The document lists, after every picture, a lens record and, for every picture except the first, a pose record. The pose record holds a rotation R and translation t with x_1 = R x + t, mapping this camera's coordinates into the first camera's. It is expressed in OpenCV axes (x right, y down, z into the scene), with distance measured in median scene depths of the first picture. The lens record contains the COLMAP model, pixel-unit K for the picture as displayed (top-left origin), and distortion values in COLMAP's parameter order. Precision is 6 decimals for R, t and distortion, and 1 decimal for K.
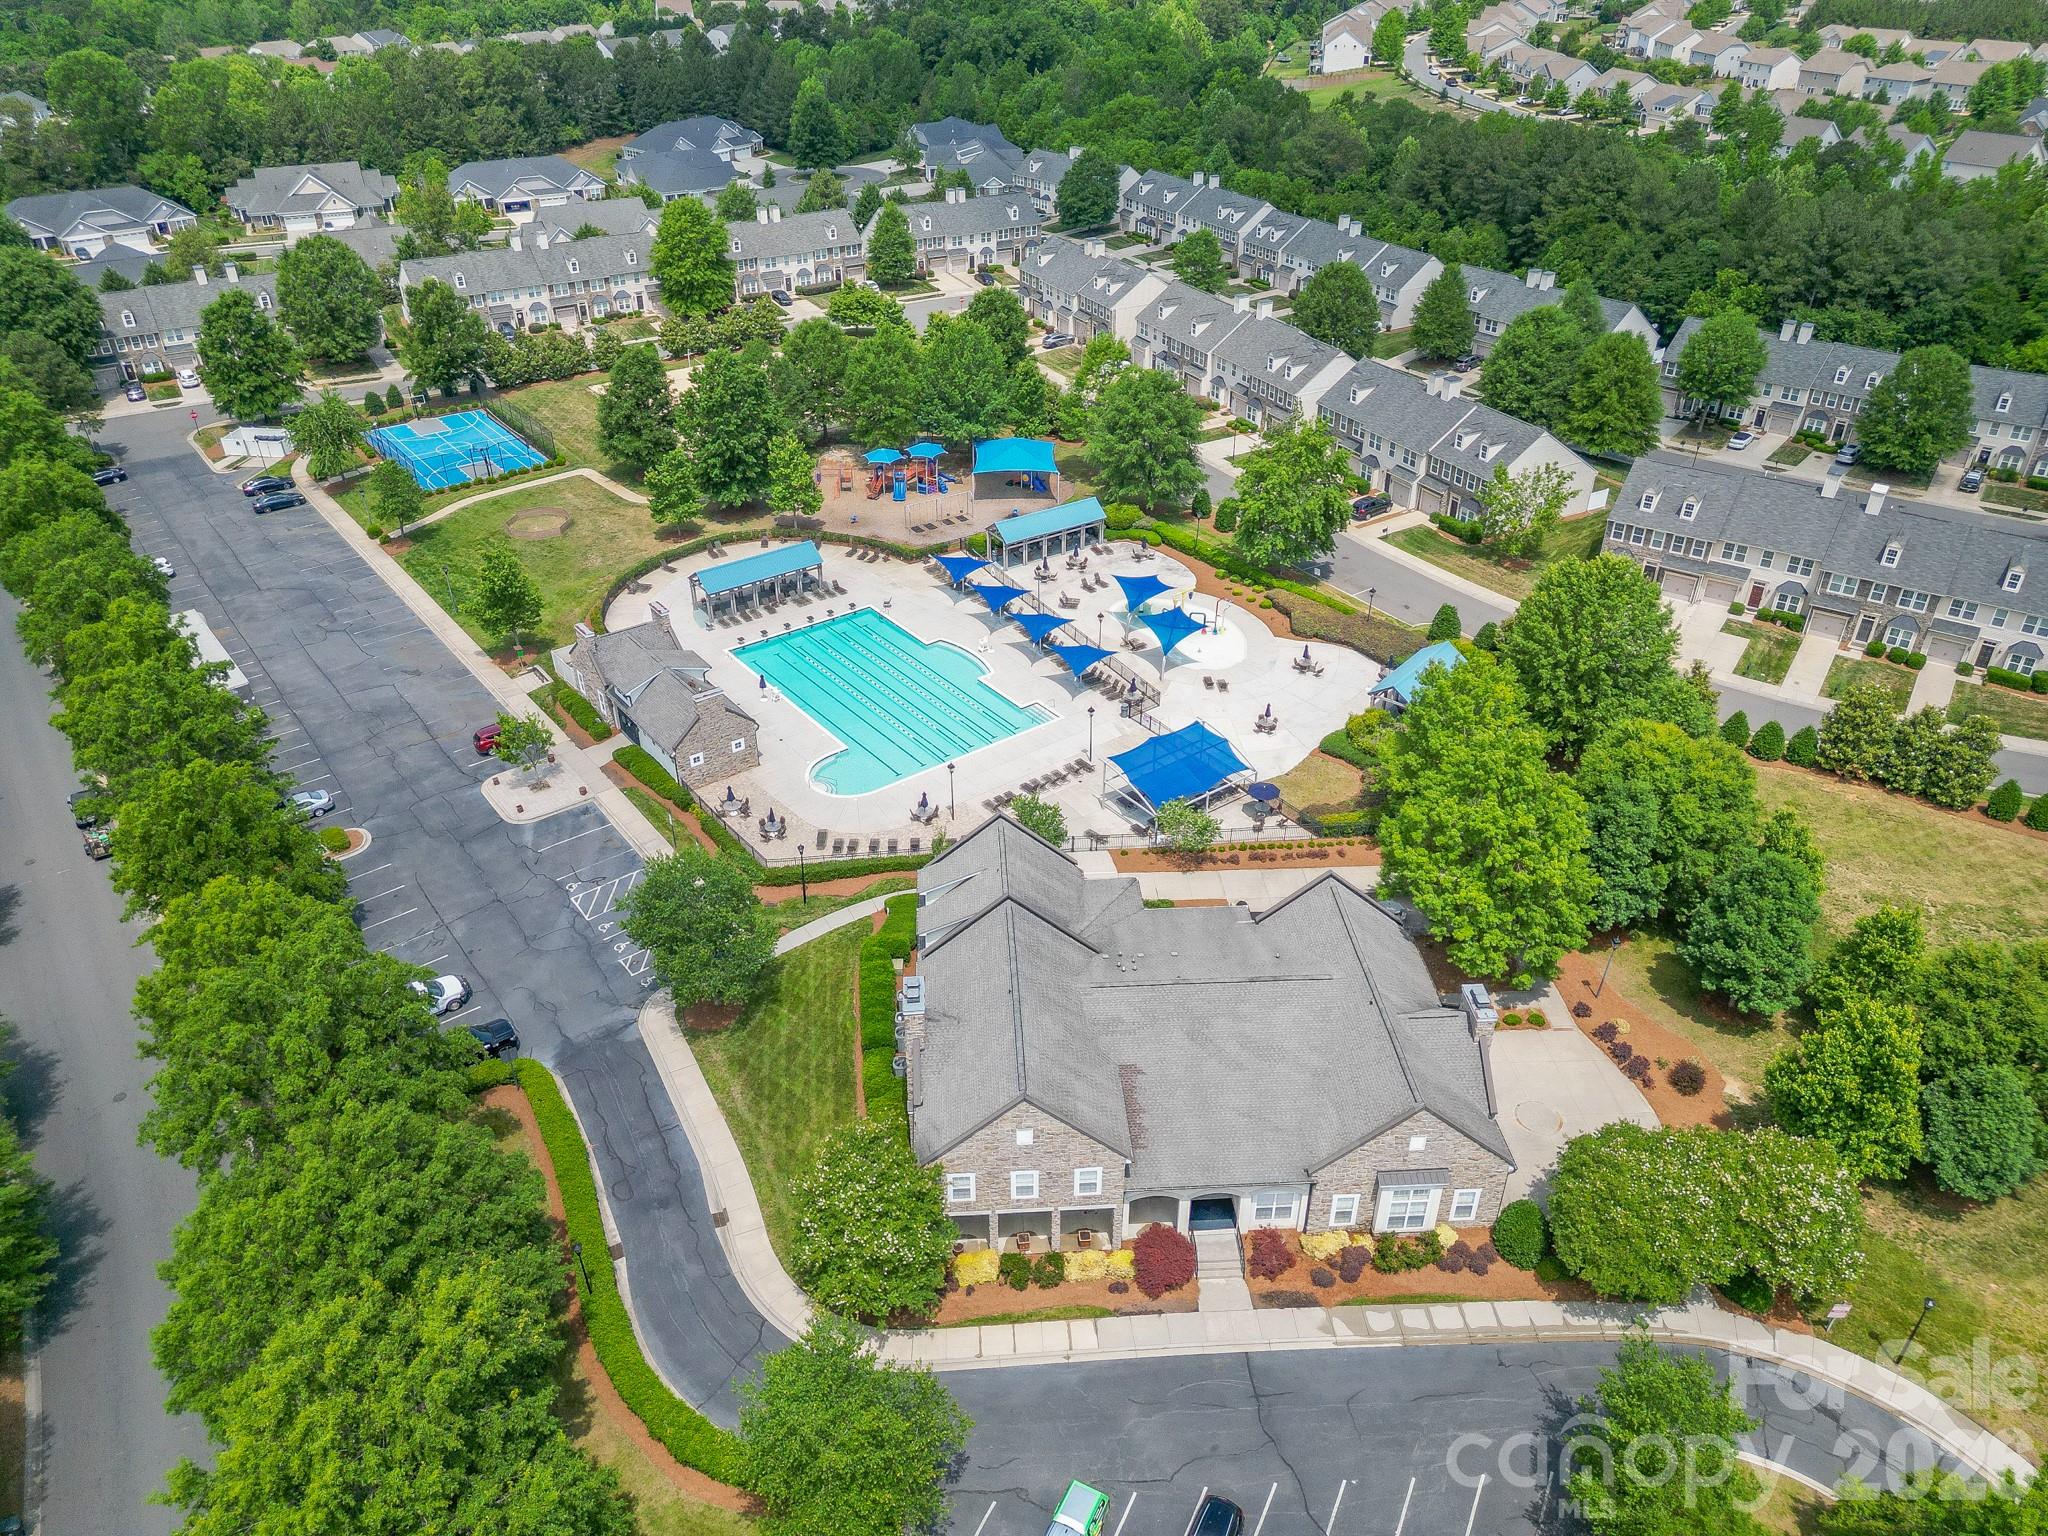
lens RADIAL K [[1432.8, 0, 1032.9], [0, 1432.8, 782.0], [0, 0, 1]] dist [0.069893, -0.061704]
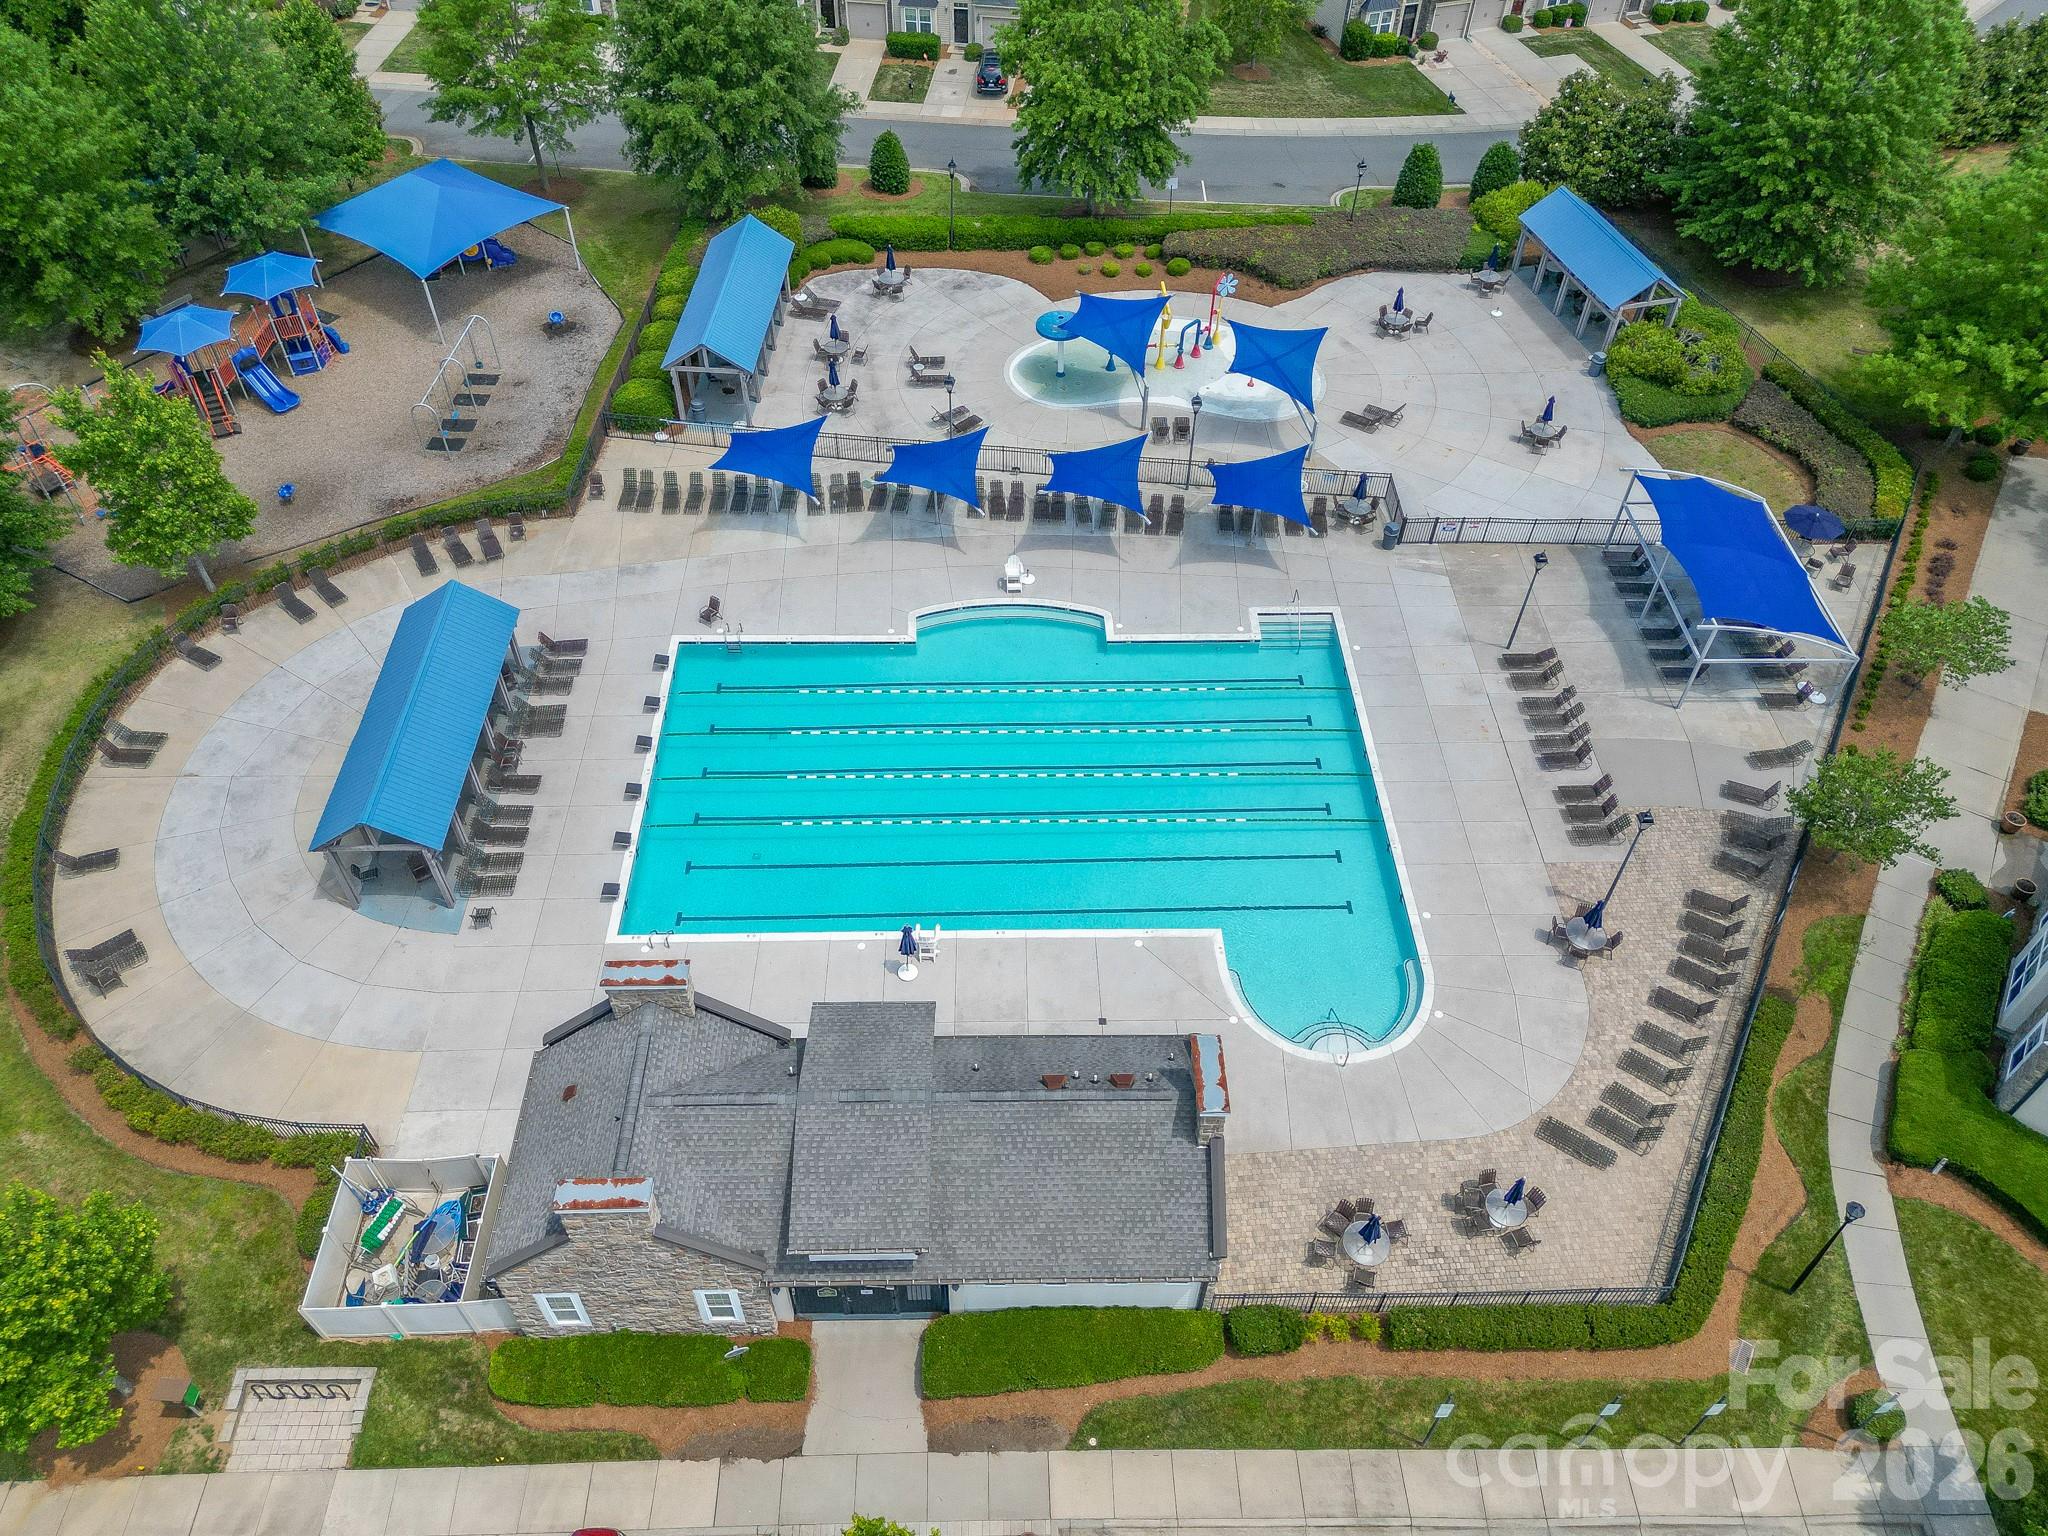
lens RADIAL K [[1432.8, 0, 1032.9], [0, 1432.8, 782.0], [0, 0, 1]] dist [0.069893, -0.061704]
pose [[0.589186, -0.595384, 0.546241, -0.265757], [0.429602, 0.803399, 0.412301, -0.187557], [-0.684327, -0.008256, 0.729129, 0.514317]]
